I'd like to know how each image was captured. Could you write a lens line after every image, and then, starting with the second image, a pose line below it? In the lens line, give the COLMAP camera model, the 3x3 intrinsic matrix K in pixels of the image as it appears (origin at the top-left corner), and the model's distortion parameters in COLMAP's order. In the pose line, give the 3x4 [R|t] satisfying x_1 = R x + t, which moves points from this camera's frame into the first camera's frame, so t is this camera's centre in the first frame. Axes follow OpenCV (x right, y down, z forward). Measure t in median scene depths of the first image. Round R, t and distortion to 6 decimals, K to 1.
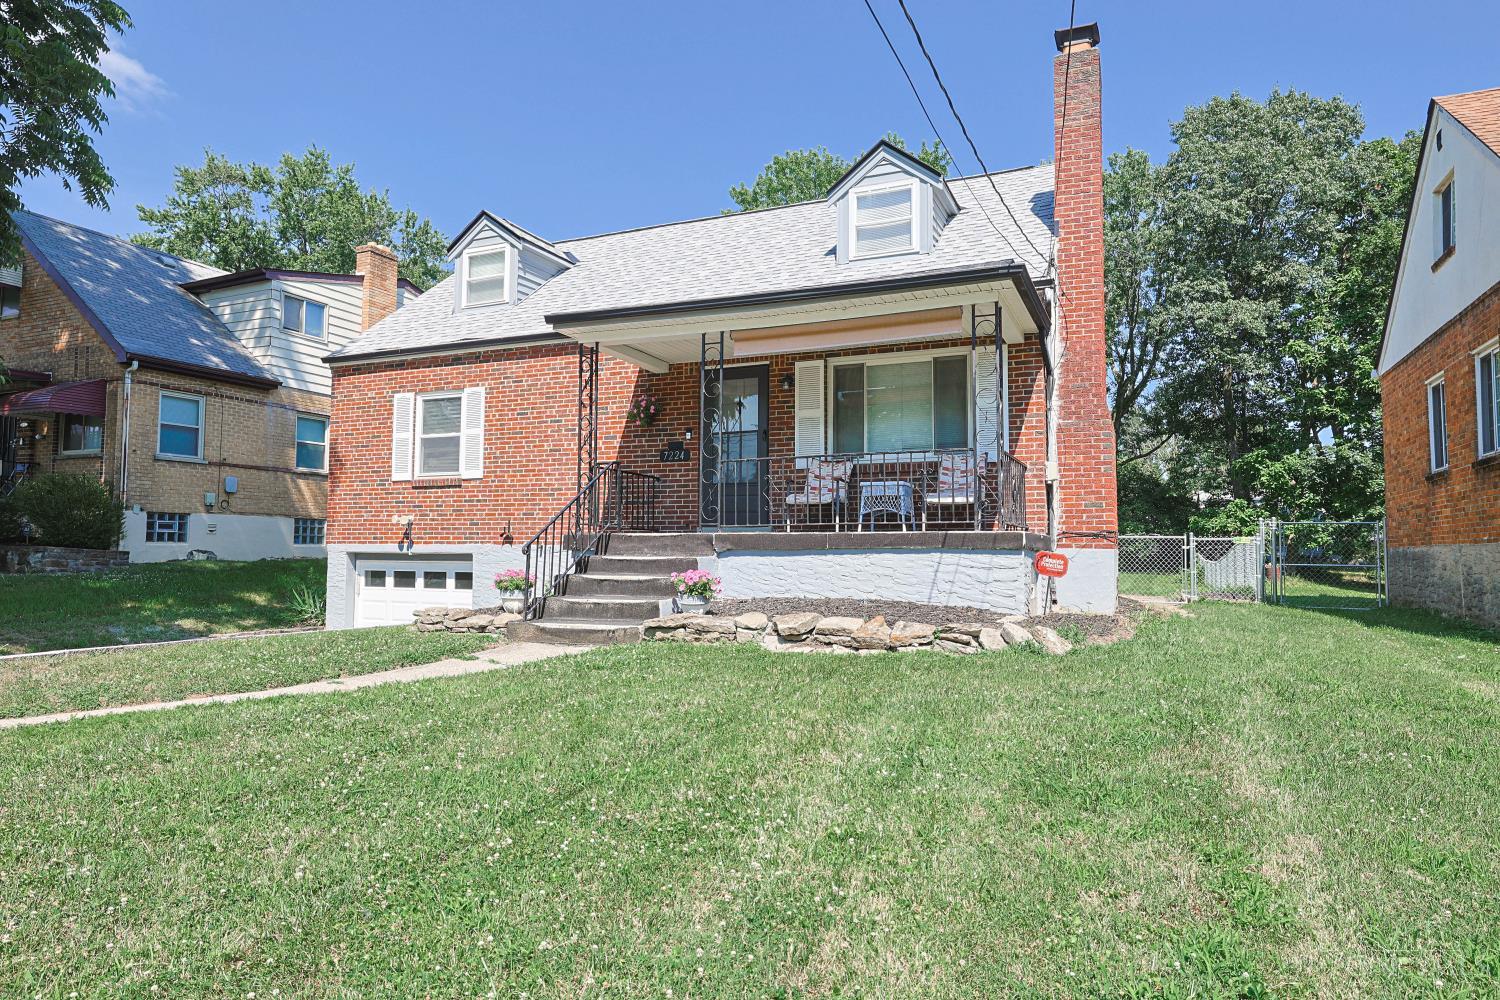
lens RADIAL K [[922.9, 0, 752.2], [0, 922.9, 497.3], [0, 0, 1]] dist [-0.004757, 0.001040]
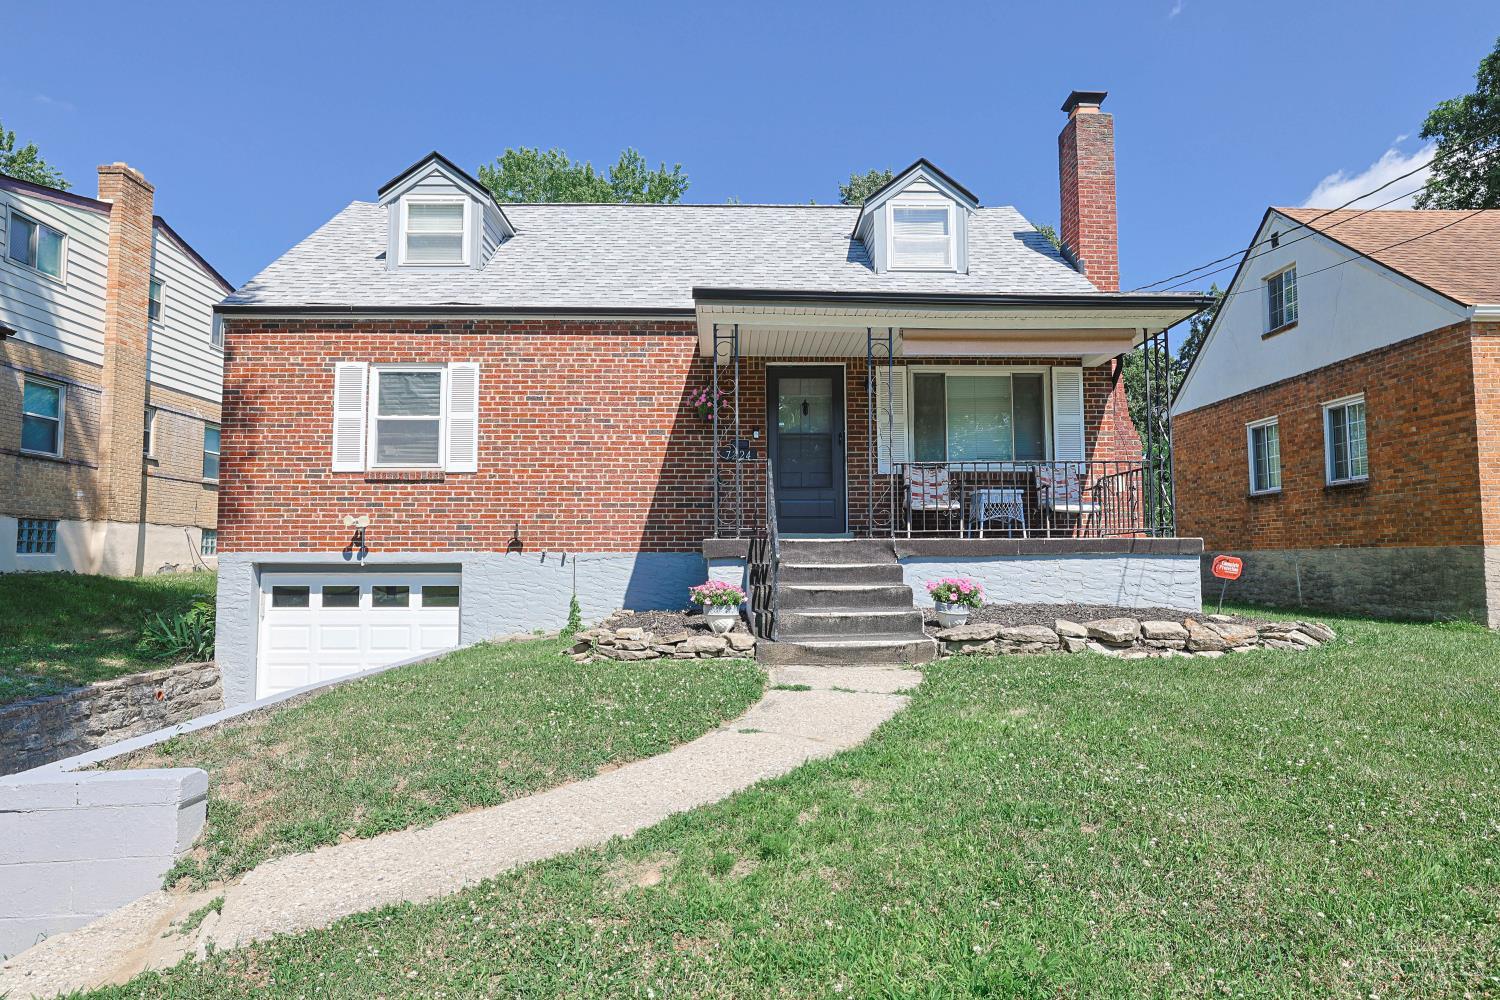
lens RADIAL K [[883.6, 0, 748.6], [0, 883.6, 500.8], [0, 0, 1]] dist [-0.009271, 0.005364]
pose [[0.903359, 0.021701, 0.428337, -0.450688], [-0.018841, 0.999763, -0.010916, 0.009874], [-0.428472, 0.001791, 0.903553, 0.193553]]
